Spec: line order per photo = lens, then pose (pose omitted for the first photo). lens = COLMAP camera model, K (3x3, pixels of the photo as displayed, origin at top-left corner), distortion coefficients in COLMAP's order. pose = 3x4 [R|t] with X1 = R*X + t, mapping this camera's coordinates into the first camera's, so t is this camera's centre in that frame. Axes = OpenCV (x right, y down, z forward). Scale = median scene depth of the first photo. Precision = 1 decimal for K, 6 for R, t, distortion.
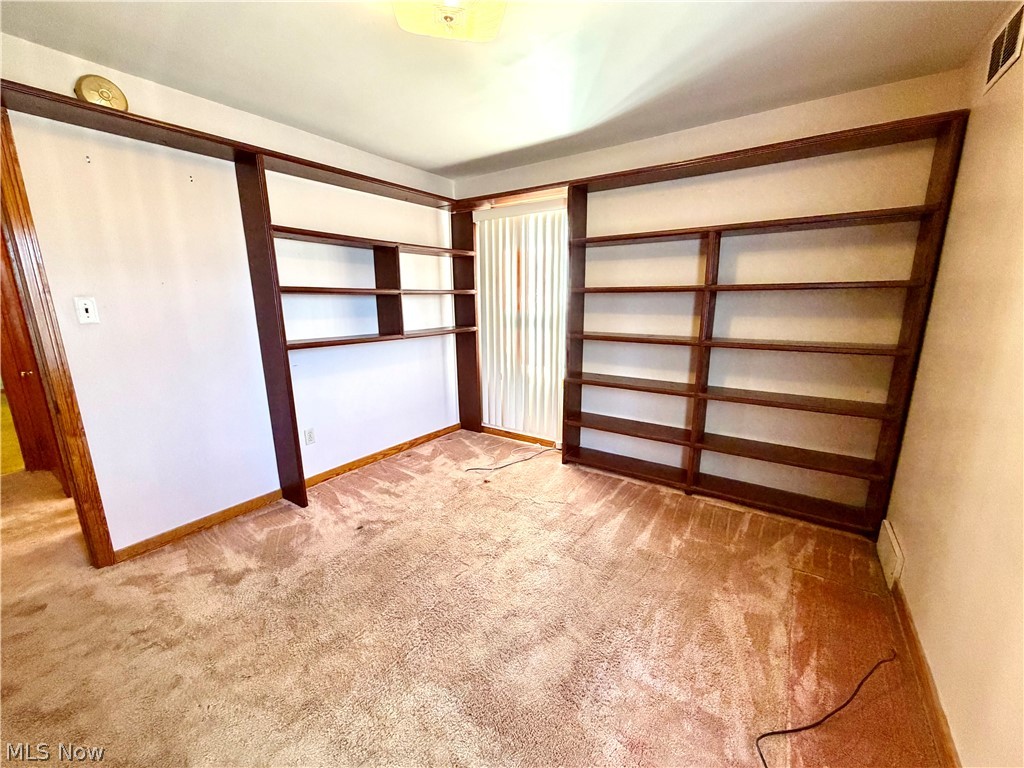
lens RADIAL K [[409.7, 0, 522.5], [0, 409.7, 382.2], [0, 0, 1]] dist [-0.002211, 0.000864]
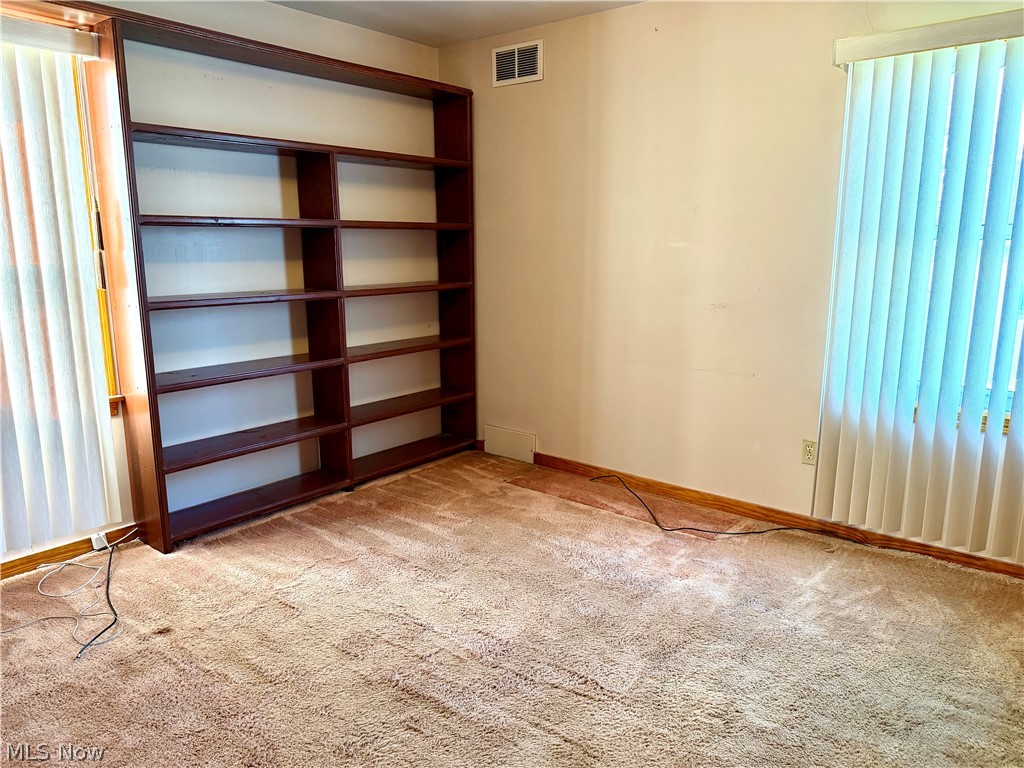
lens RADIAL K [[720.5, 0, 519.0], [0, 720.5, 383.9], [0, 0, 1]] dist [0.040353, -0.052821]
pose [[0.078599, -0.198266, 0.976992, -0.964054], [0.196352, 0.963905, 0.179814, -0.116354], [-0.977378, 0.177701, 0.114691, 0.552788]]
